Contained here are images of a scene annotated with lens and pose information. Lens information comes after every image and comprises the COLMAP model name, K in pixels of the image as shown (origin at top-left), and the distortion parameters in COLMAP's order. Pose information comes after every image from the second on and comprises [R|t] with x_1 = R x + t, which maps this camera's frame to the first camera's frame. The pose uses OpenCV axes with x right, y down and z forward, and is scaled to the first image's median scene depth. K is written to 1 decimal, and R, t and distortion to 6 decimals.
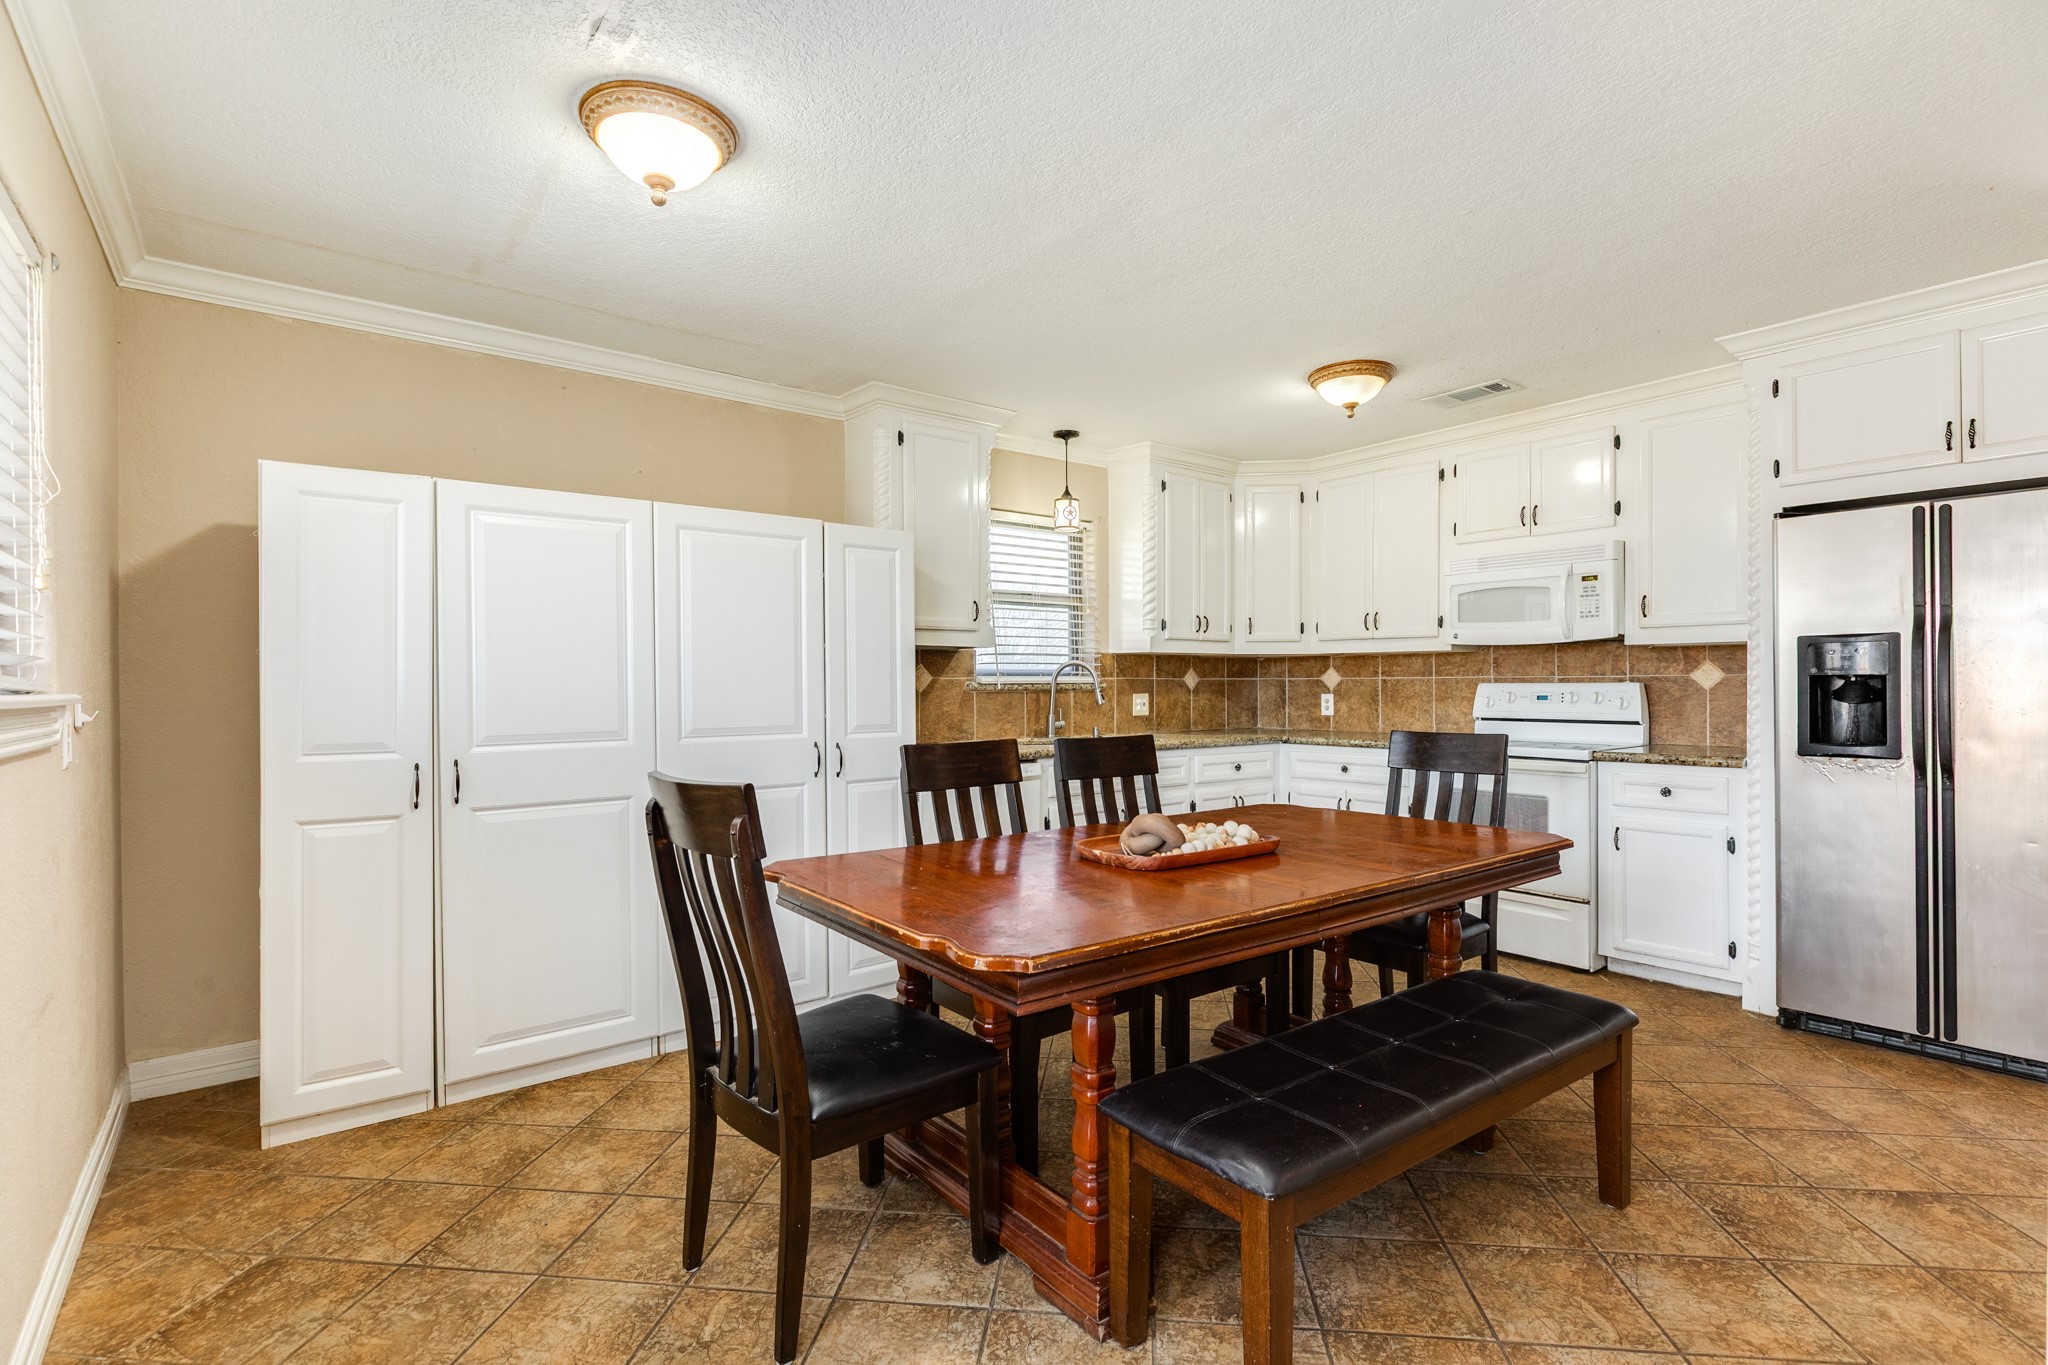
lens RADIAL K [[954.2, 0, 1019.9], [0, 954.2, 686.0], [0, 0, 1]] dist [-0.001280, -0.000172]
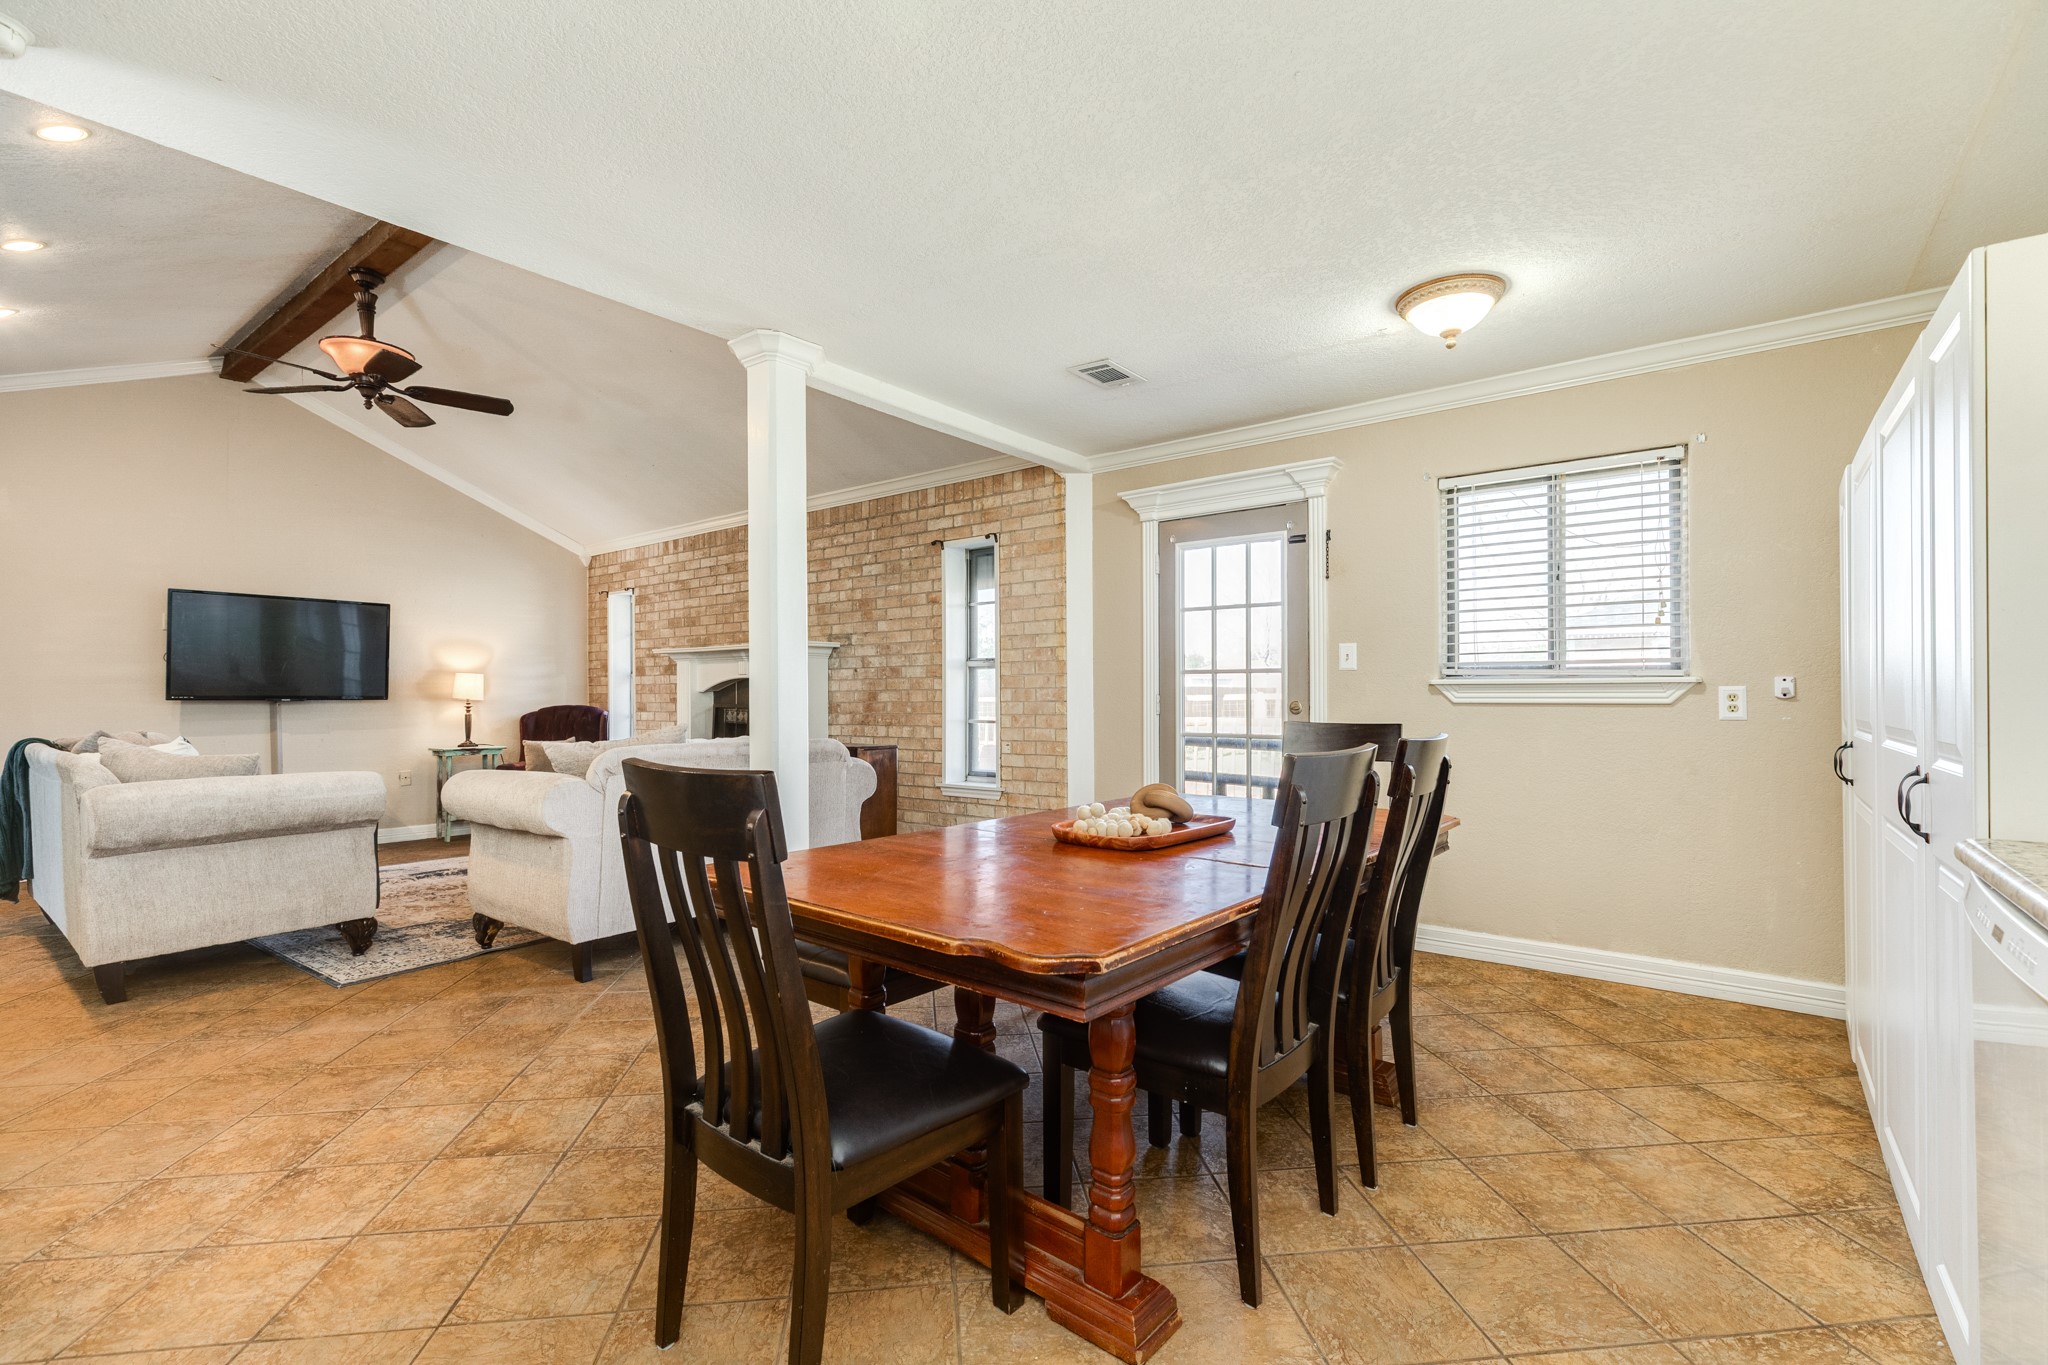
lens RADIAL K [[908.8, 0, 1022.7], [0, 908.8, 689.0], [0, 0, 1]] dist [0.009822, -0.000259]
pose [[-0.970673, 0.009915, -0.240201, 0.274057], [0.010477, 0.999945, -0.001062, 0.009115], [0.240177, -0.003547, -0.970723, 0.995532]]
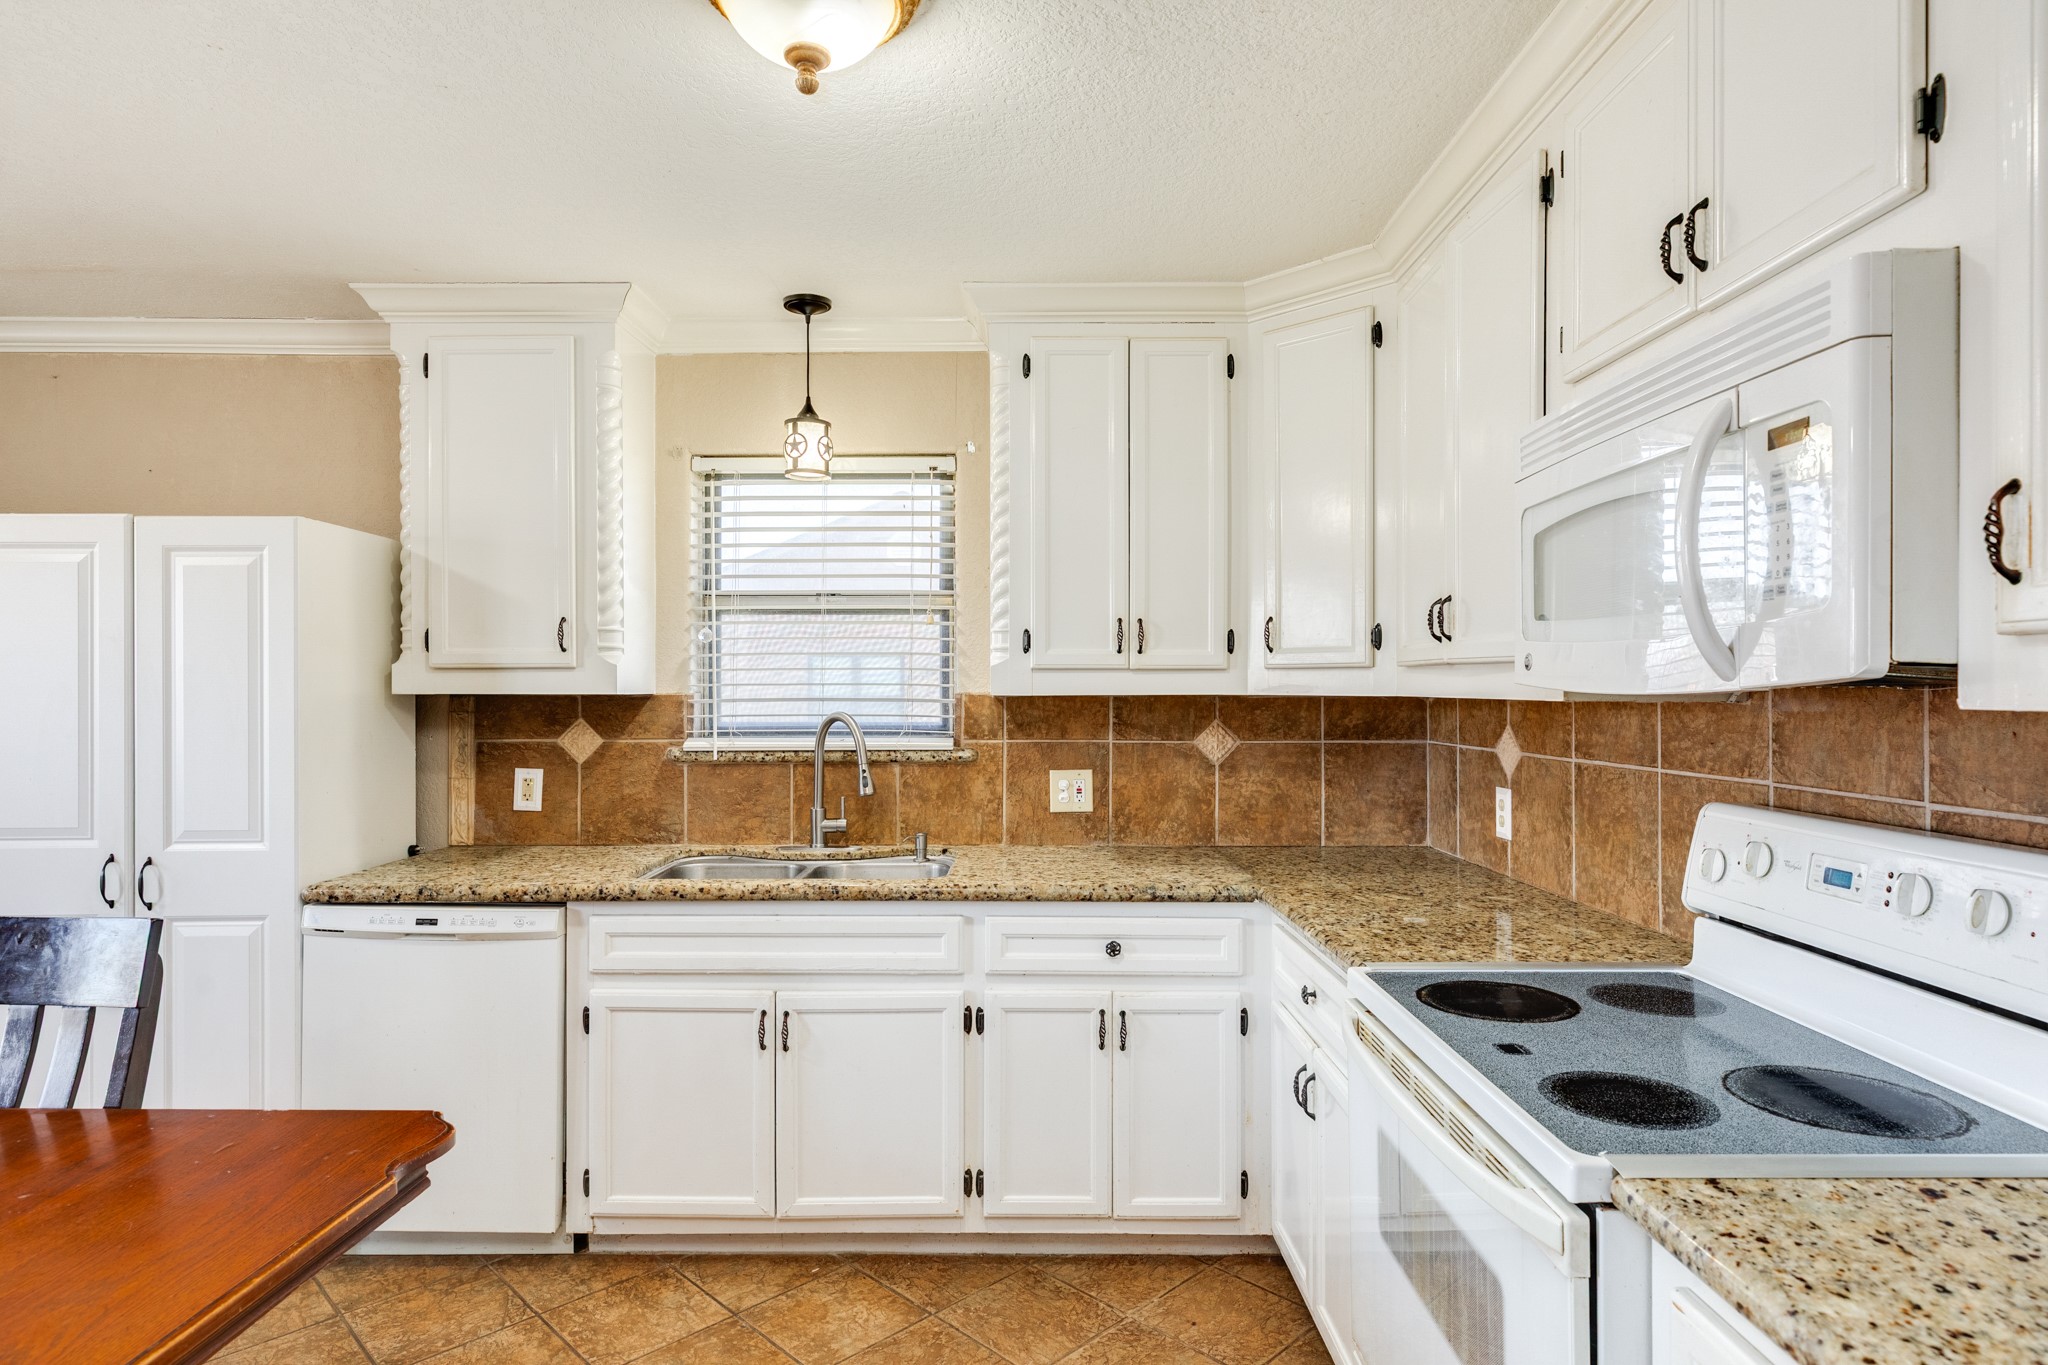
lens RADIAL K [[1100.1, 0, 1017.7], [0, 1100.1, 688.7], [0, 0, 1]] dist [0.005686, -0.000119]
pose [[0.786673, 0.002842, -0.617363, 0.539686], [-0.003923, 0.999992, -0.000396, -0.041279], [0.617357, 0.002733, 0.786678, 0.573733]]
